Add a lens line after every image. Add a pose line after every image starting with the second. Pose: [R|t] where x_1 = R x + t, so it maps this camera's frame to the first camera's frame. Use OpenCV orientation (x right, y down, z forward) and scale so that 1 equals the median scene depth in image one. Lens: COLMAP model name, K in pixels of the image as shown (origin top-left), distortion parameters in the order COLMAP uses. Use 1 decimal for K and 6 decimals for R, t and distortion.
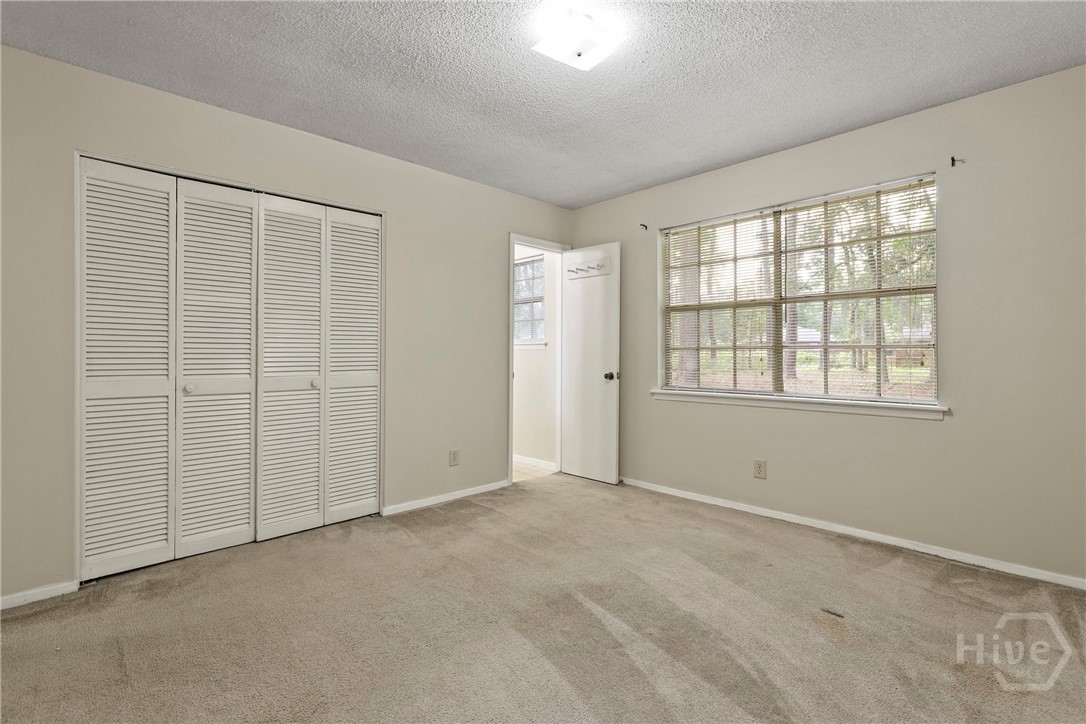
lens RADIAL K [[488.9, 0, 538.5], [0, 488.9, 354.1], [0, 0, 1]] dist [0.000233, -0.000306]
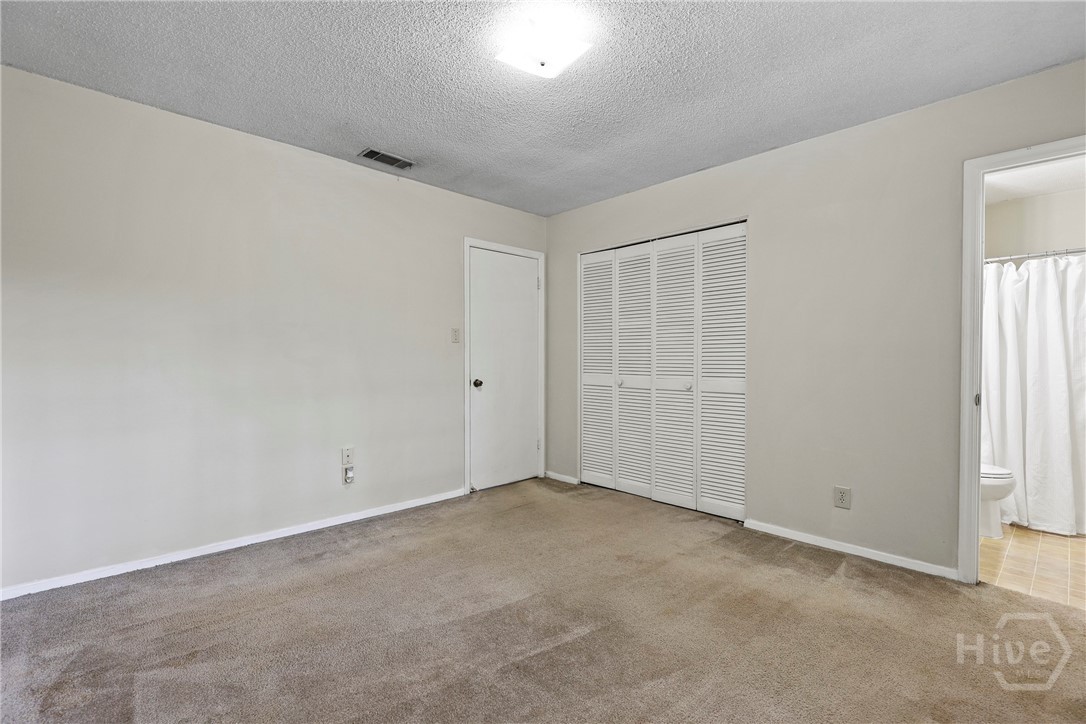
lens RADIAL K [[488.9, 0, 544.0], [0, 488.9, 361.1], [0, 0, 1]] dist [0.000233, -0.000306]
pose [[0.008751, 0.010515, -0.999906, 0.709697], [0.001867, 0.999943, 0.010532, -0.014106], [0.999960, -0.001959, 0.008731, 0.632206]]
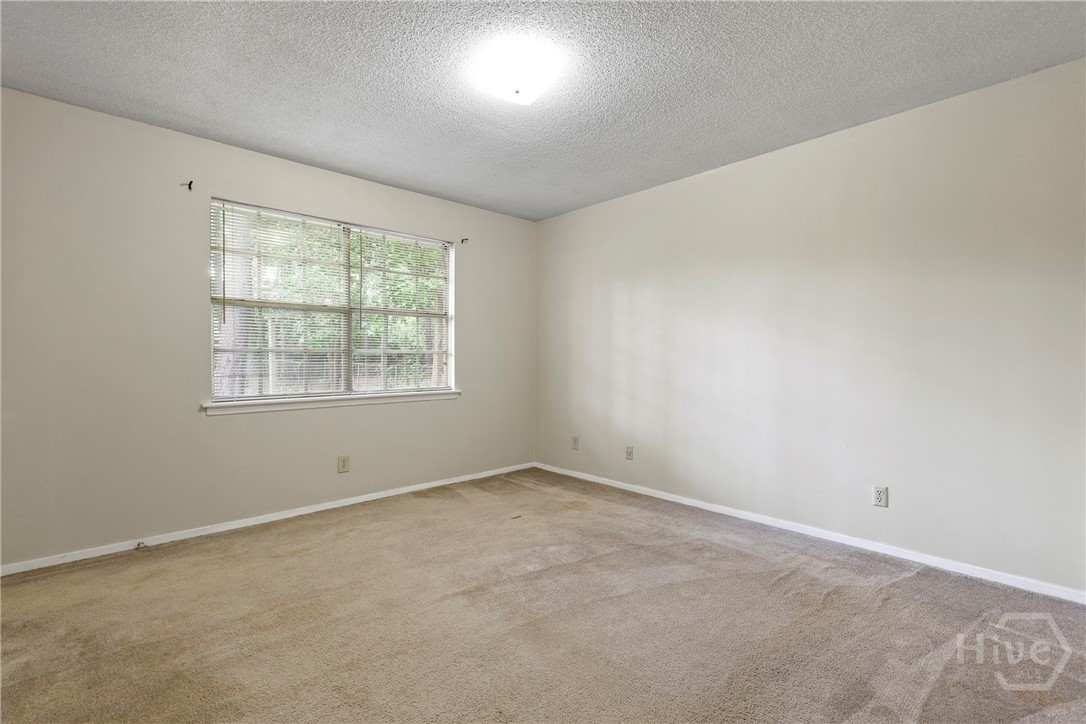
lens RADIAL K [[488.9, 0, 534.8], [0, 488.9, 363.1], [0, 0, 1]] dist [0.000233, -0.000306]
pose [[0.018648, -0.000316, 0.999826, -0.659930], [0.003692, 0.999993, 0.000247, 0.014617], [-0.999819, 0.003687, 0.018649, 0.595616]]
